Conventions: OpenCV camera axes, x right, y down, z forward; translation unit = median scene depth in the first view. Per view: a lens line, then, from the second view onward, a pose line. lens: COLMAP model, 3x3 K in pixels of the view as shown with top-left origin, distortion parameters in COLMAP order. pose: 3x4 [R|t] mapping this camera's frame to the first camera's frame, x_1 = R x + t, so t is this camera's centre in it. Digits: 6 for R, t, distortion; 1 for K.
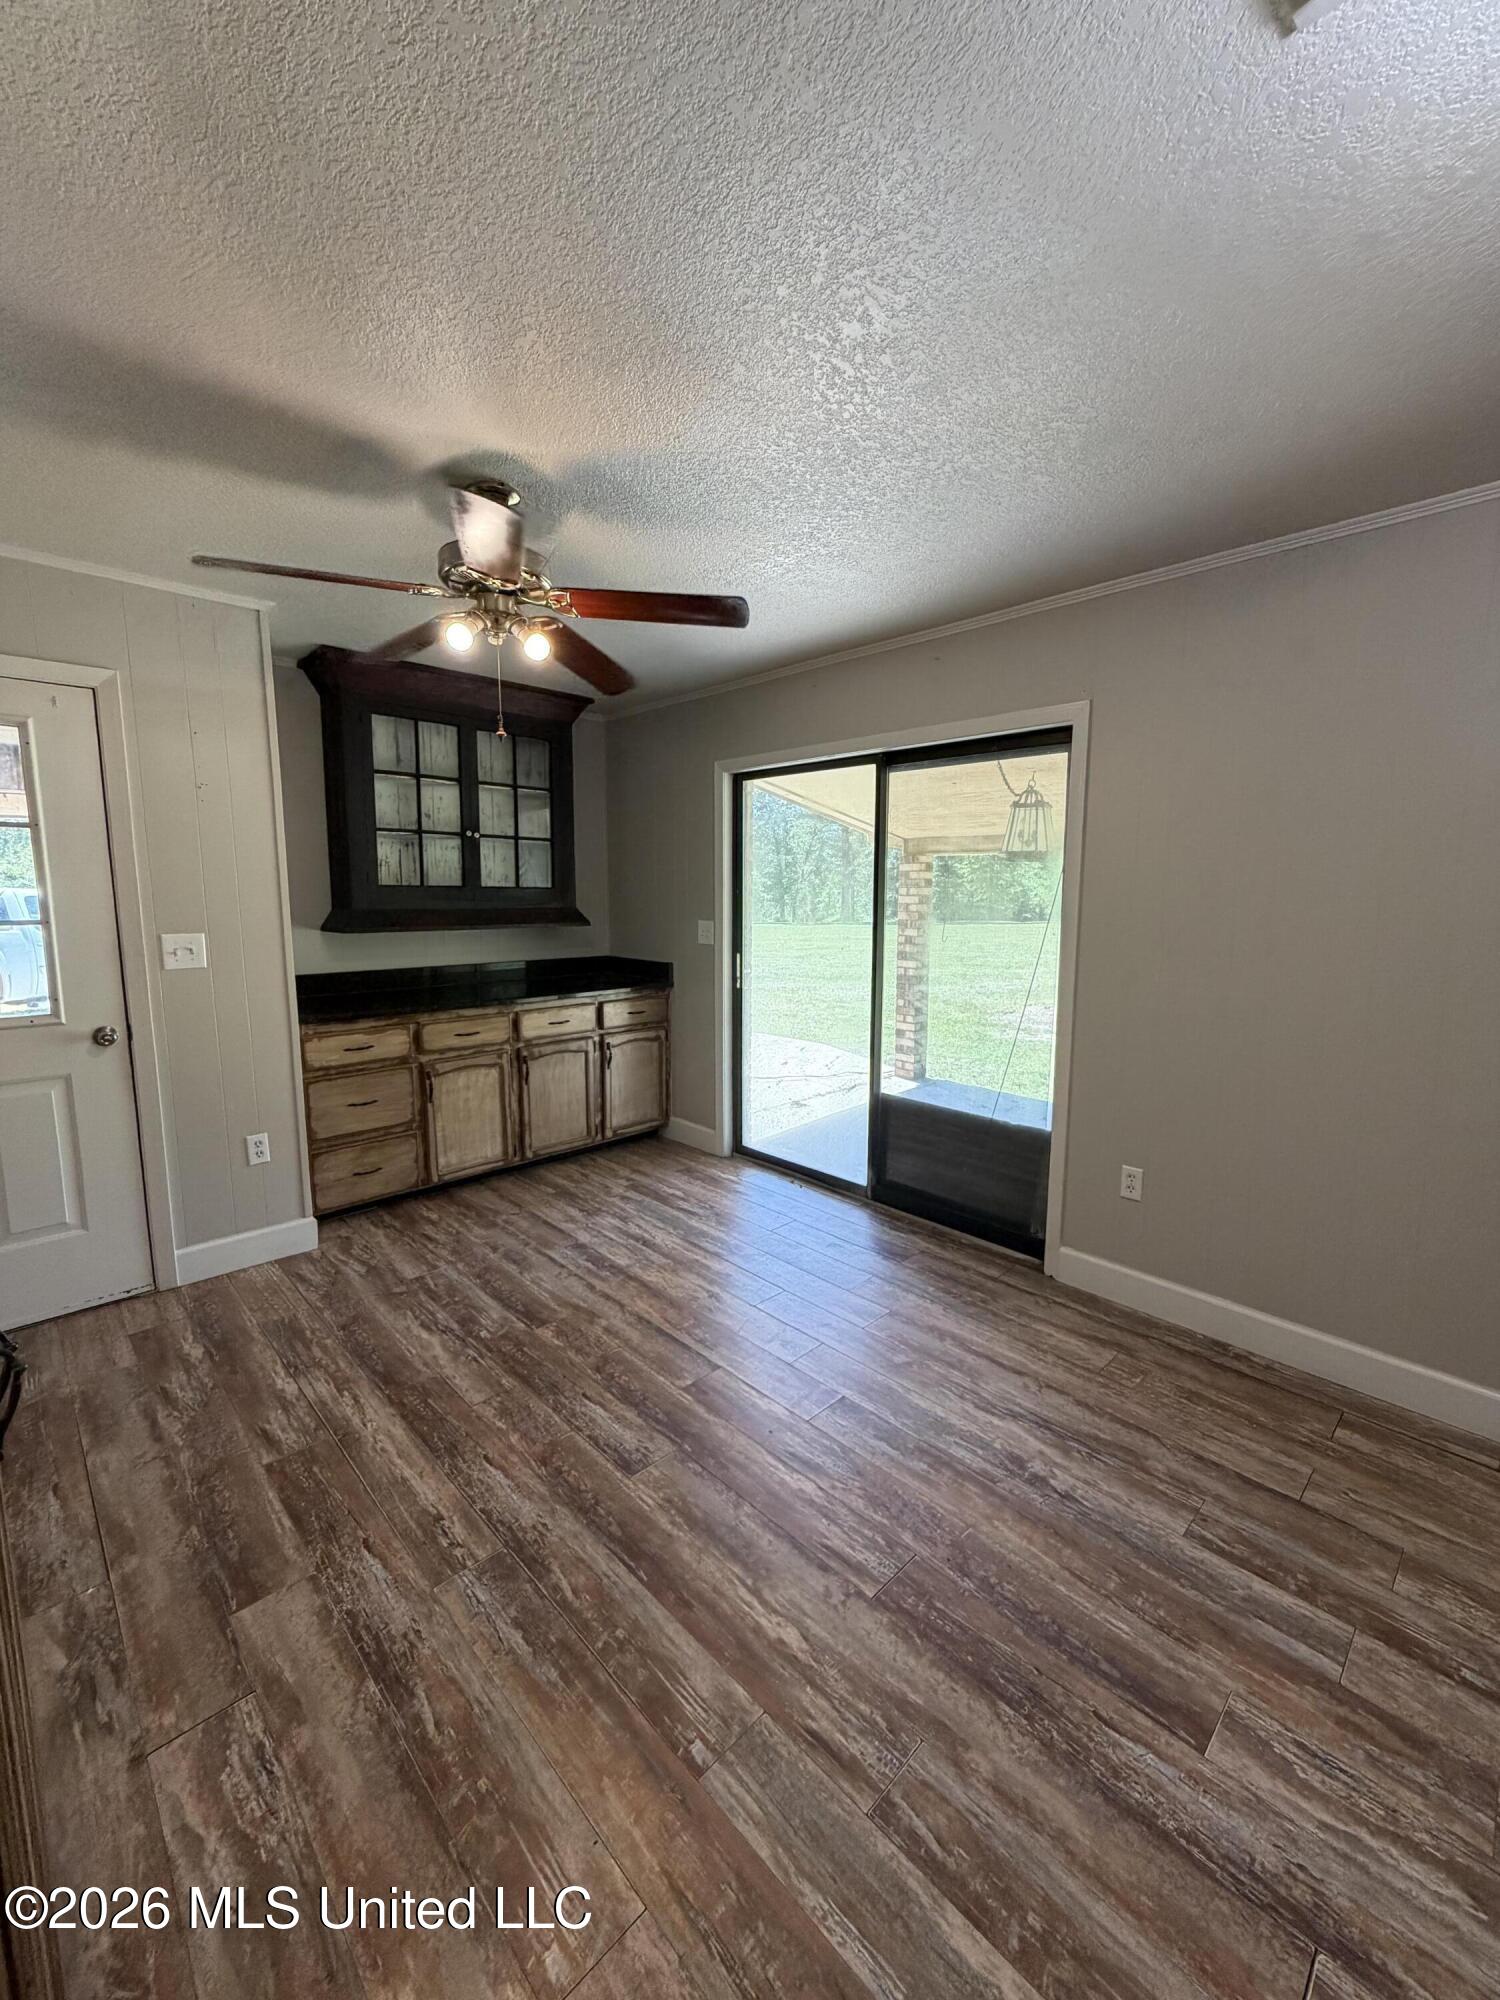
lens RADIAL K [[805.0, 0, 749.5], [0, 805.0, 996.6], [0, 0, 1]] dist [-0.002518, 0.000629]
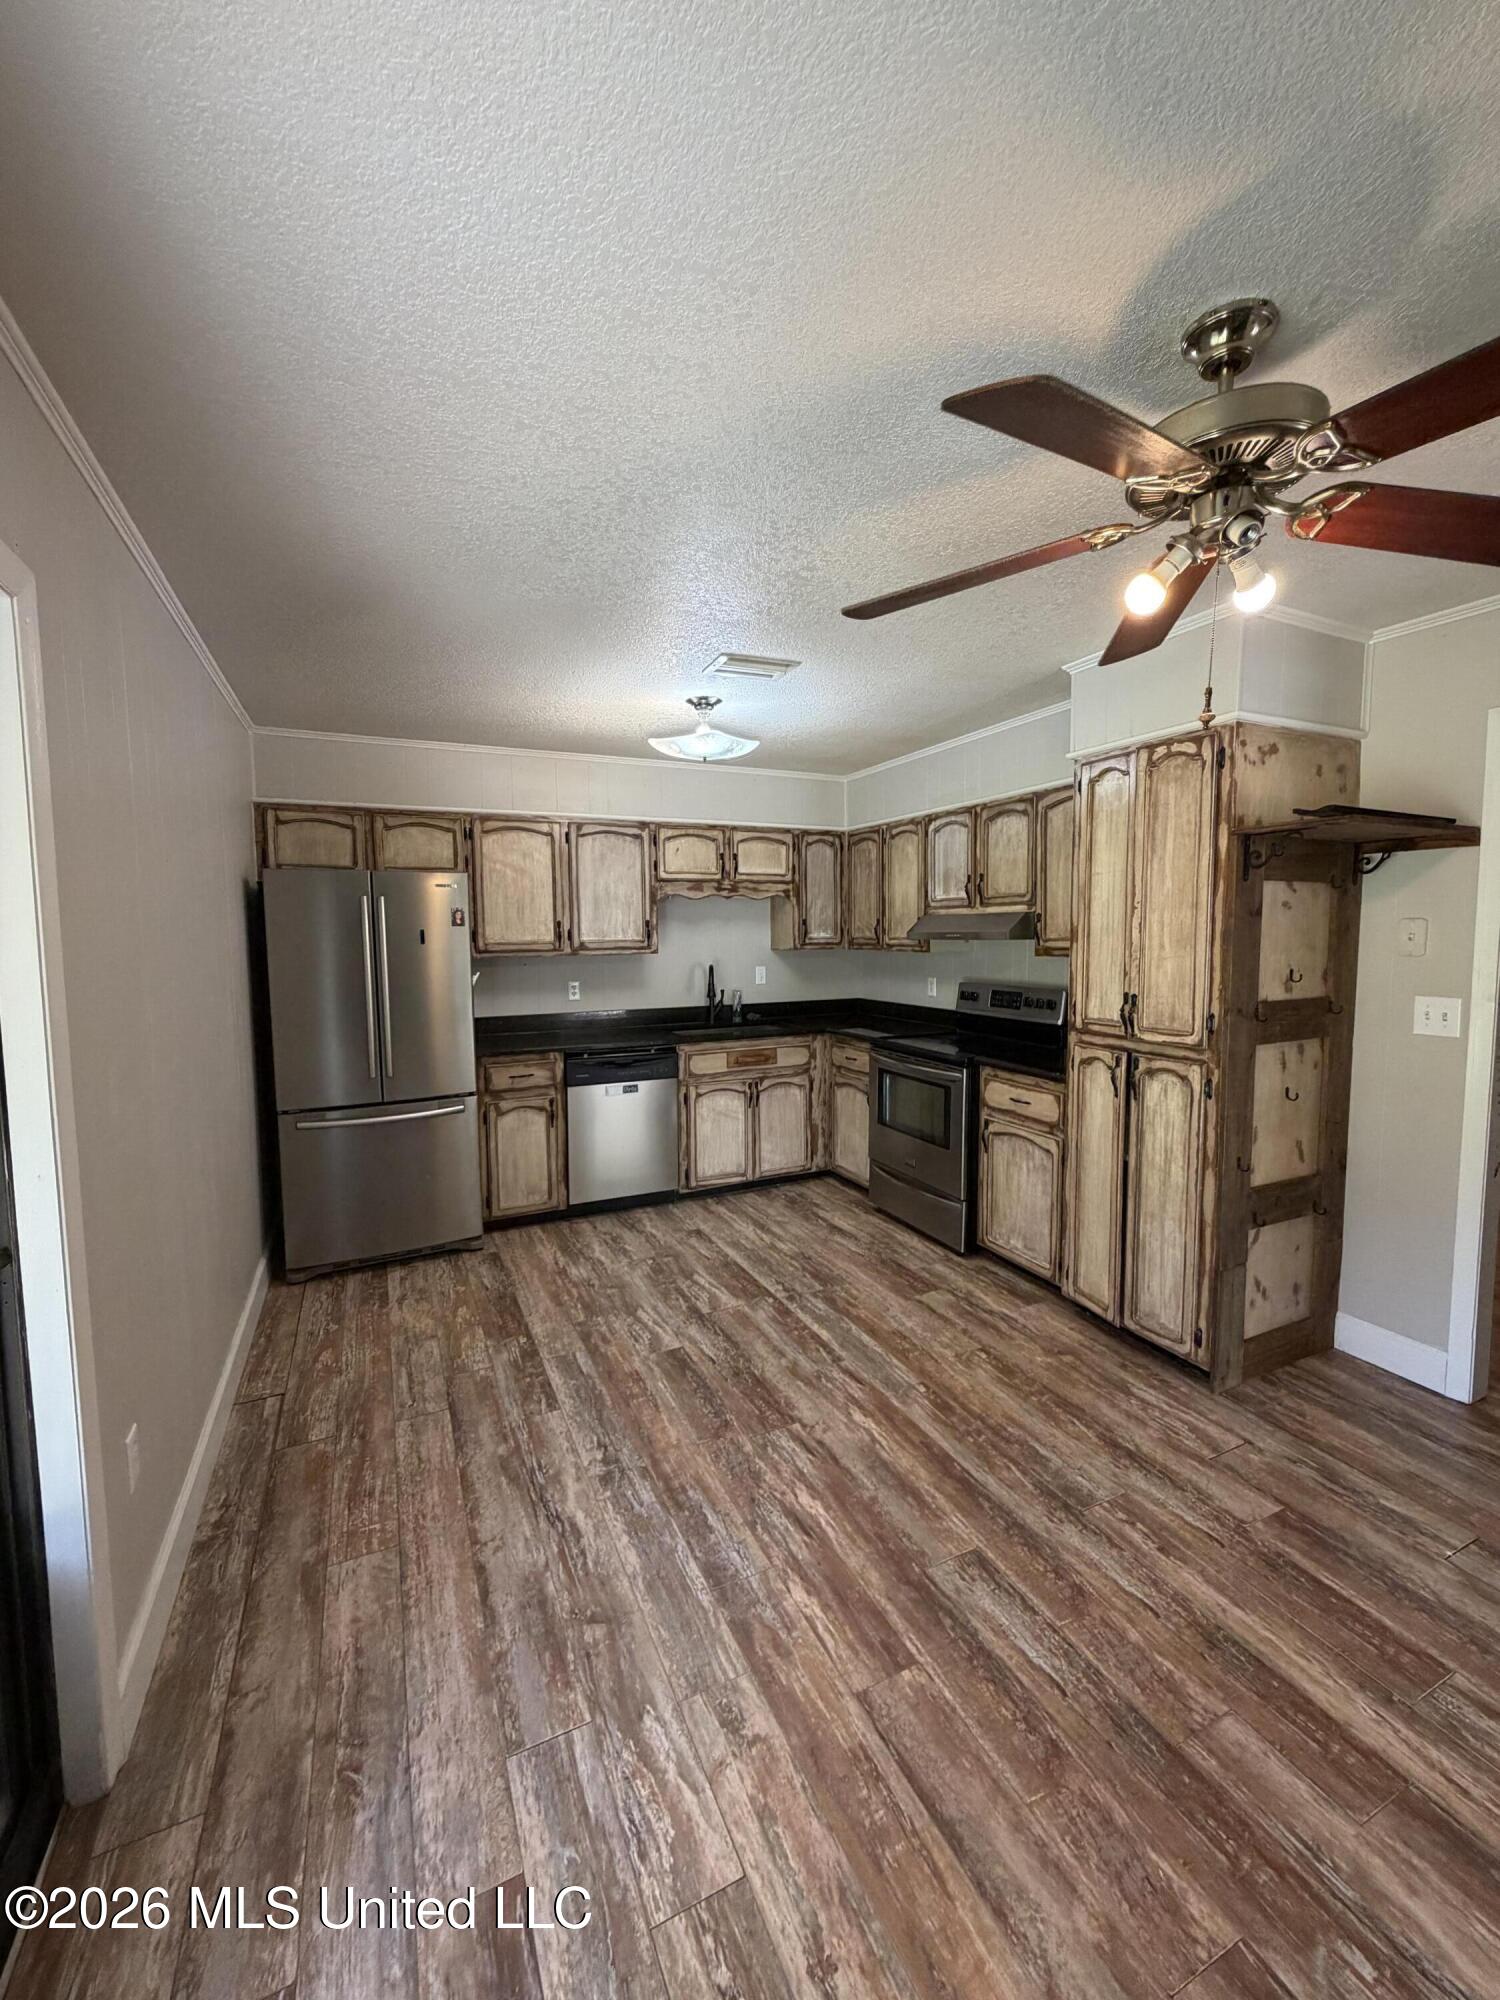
lens RADIAL K [[805.0, 0, 752.4], [0, 805.0, 995.5], [0, 0, 1]] dist [-0.002518, 0.000629]
pose [[-0.947482, -0.022698, 0.319004, -0.203936], [0.047765, 0.976247, 0.211329, -0.305945], [-0.316223, 0.215467, -0.923892, 2.019500]]
